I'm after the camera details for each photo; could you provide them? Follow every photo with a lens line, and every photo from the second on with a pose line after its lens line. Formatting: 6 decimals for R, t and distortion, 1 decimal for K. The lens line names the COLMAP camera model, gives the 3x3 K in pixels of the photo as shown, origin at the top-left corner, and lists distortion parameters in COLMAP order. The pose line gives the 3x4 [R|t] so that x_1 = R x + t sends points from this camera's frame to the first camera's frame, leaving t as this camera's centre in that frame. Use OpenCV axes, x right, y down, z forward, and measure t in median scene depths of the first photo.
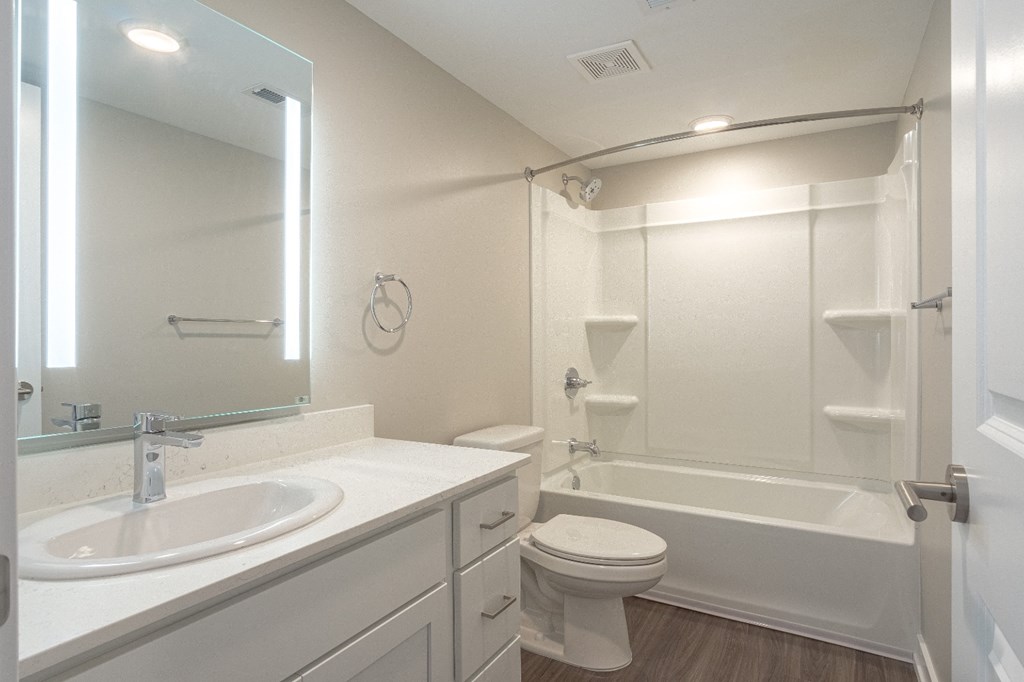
lens RADIAL K [[553.5, 0, 517.7], [0, 553.5, 334.9], [0, 0, 1]] dist [0.000078, 0.000300]
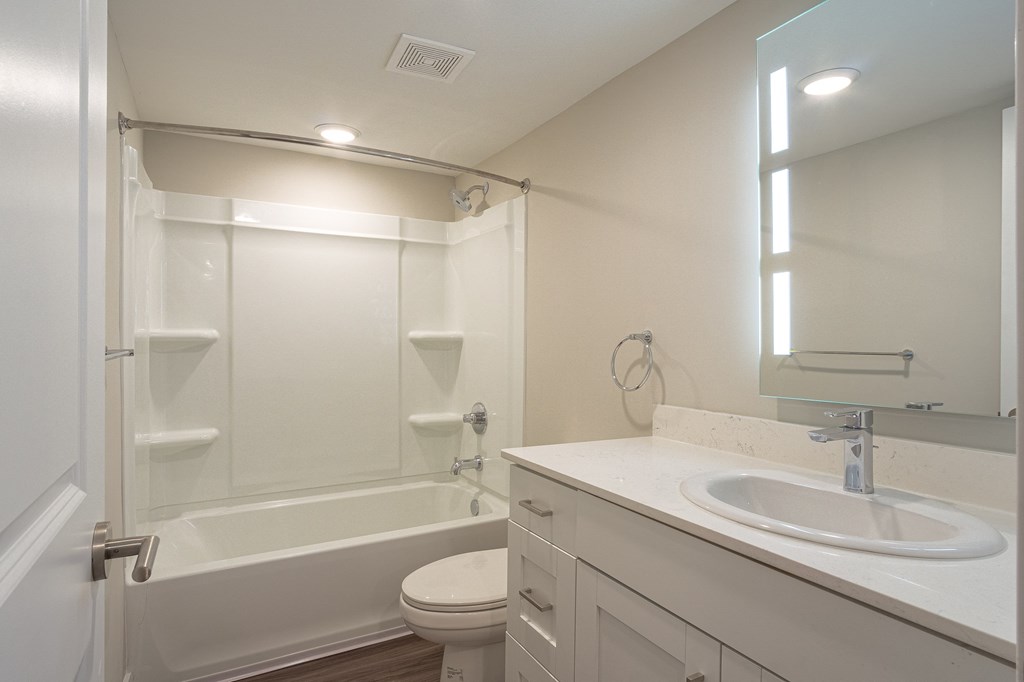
lens RADIAL K [[553.5, 0, 516.4], [0, 553.5, 344.3], [0, 0, 1]] dist [0.000078, 0.000300]
pose [[0.528040, 0.003033, 0.849214, -0.286348], [0.000722, 0.999992, -0.004021, -0.012121], [-0.849219, 0.002736, 0.528034, 0.218177]]
